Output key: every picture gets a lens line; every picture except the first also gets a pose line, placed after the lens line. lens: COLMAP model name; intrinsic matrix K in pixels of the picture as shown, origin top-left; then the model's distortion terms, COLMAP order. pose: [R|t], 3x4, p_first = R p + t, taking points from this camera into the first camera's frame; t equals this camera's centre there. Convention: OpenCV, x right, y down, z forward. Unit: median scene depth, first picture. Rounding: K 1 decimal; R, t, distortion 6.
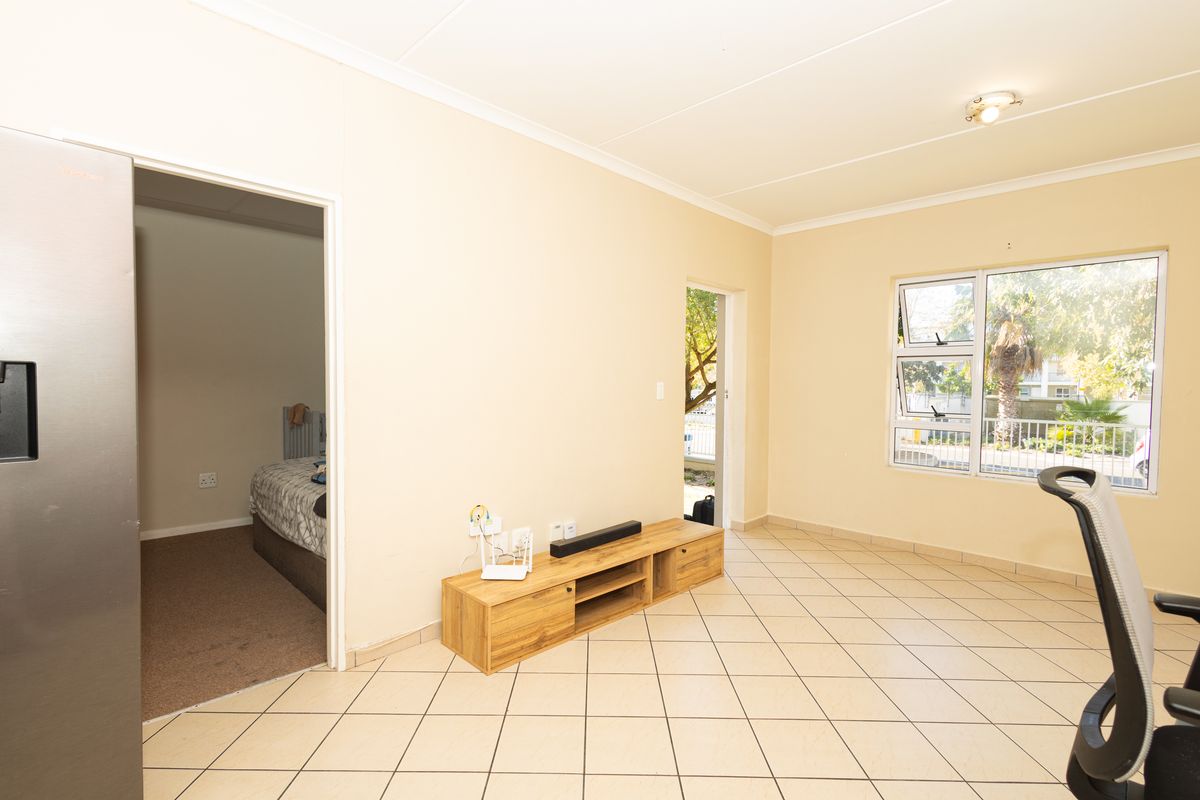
lens RADIAL K [[545.9, 0, 591.7], [0, 545.9, 403.0], [0, 0, 1]] dist [0.002974, -0.000828]
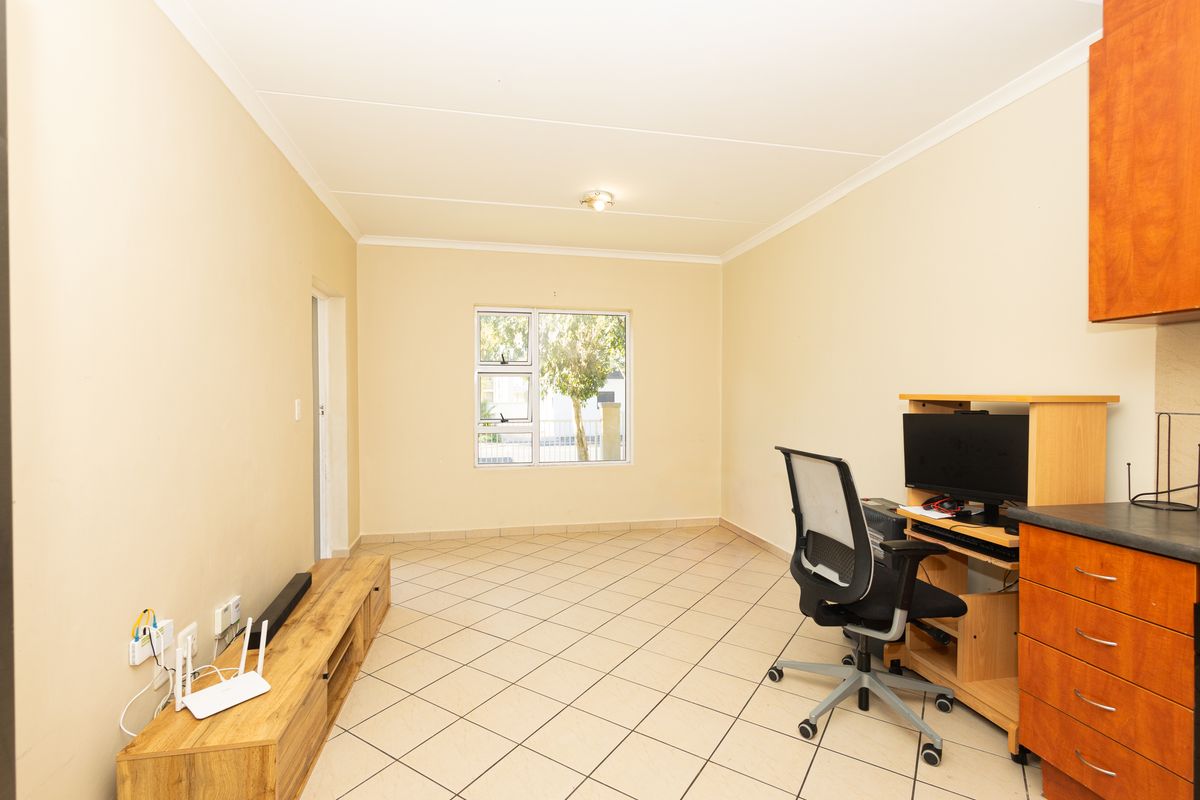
lens RADIAL K [[545.9, 0, 593.4], [0, 545.9, 400.9], [0, 0, 1]] dist [0.002974, -0.000828]
pose [[0.556697, -0.023264, 0.830390, -0.375981], [0.038412, 0.999259, 0.002244, -0.025245], [-0.829827, 0.030647, 0.557178, 0.205858]]
